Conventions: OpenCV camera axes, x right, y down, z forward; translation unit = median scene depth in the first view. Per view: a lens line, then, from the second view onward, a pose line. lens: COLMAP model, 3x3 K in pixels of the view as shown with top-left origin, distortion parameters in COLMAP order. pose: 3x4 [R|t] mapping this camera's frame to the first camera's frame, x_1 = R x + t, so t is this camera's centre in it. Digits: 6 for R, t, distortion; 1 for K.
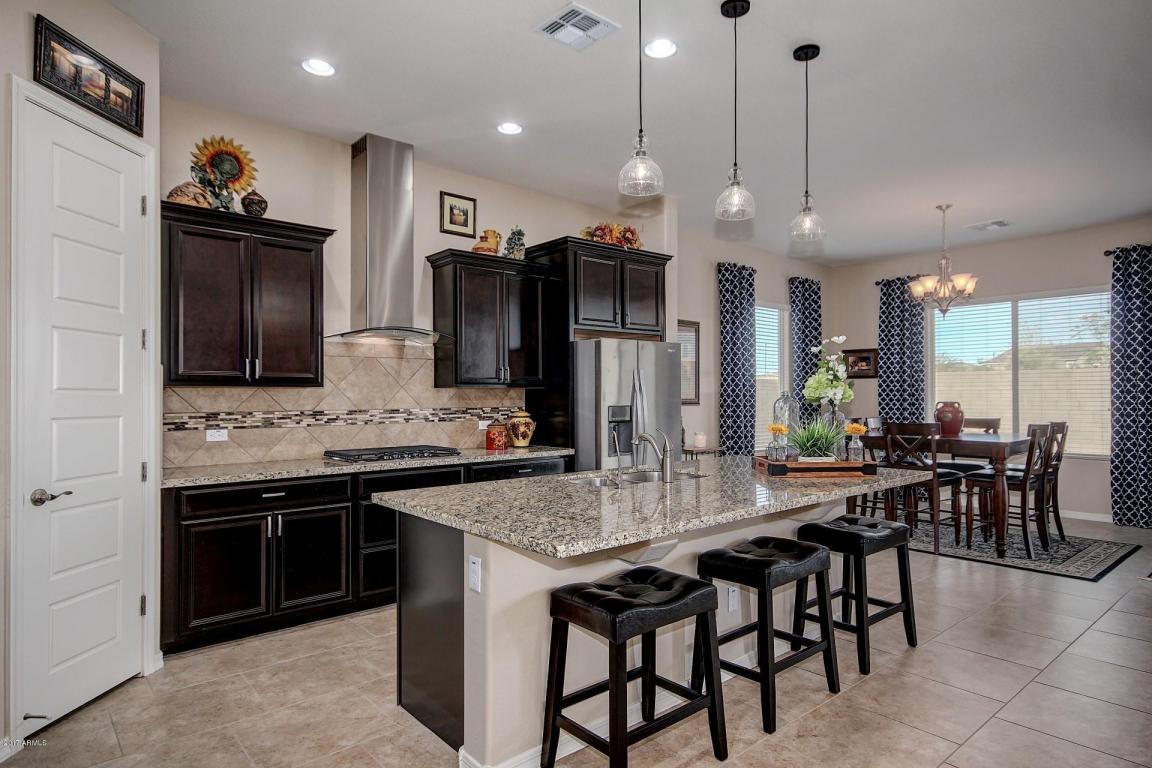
lens RADIAL K [[650.0, 0, 575.8], [0, 650.0, 388.1], [0, 0, 1]] dist [0.014910, -0.000719]
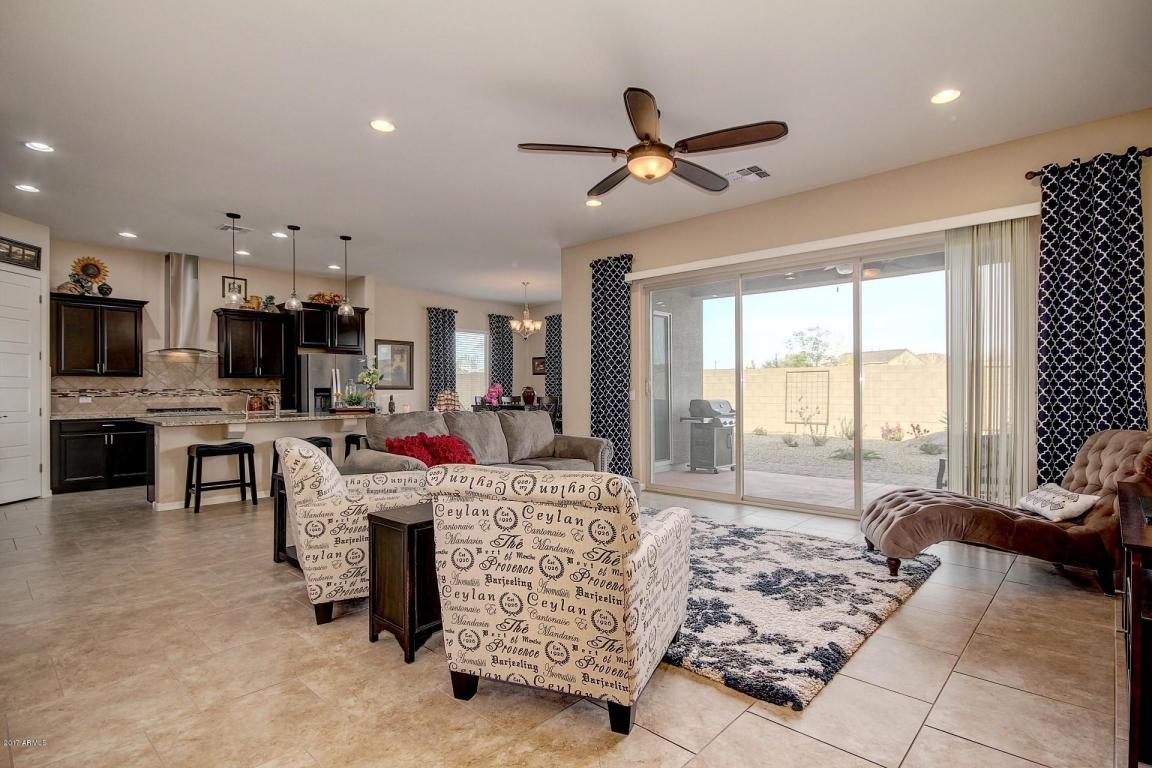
lens RADIAL K [[568.0, 0, 582.0], [0, 568.0, 385.8], [0, 0, 1]] dist [0.003062, -0.001394]
pose [[0.992485, -0.001894, 0.122354, 0.656033], [0.001847, 0.999998, 0.000502, 0.023325], [-0.122355, -0.000272, 0.992486, -0.815920]]
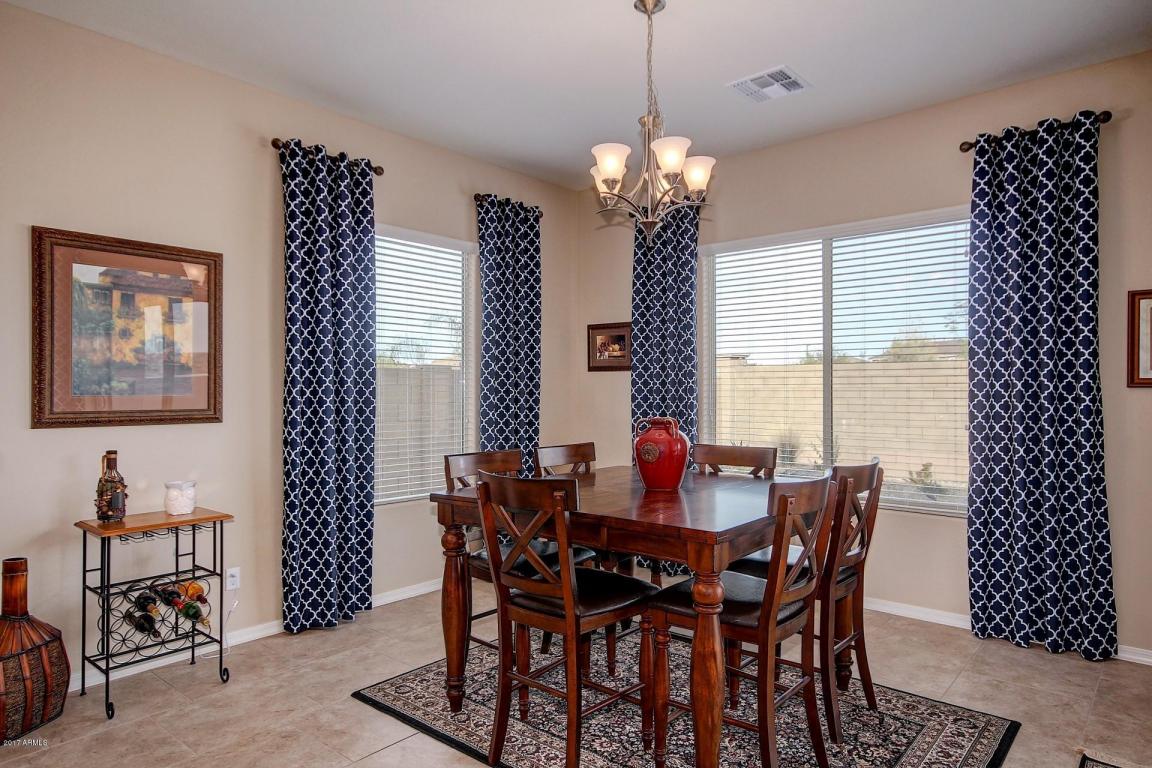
lens RADIAL K [[689.3, 0, 573.3], [0, 689.3, 384.5], [0, 0, 1]] dist [0.014796, 0.003204]
pose [[0.987960, 0.002489, 0.154688, 0.541599], [-0.002993, 0.999991, 0.003022, -0.006975], [-0.154679, -0.003449, 0.987959, 0.649900]]
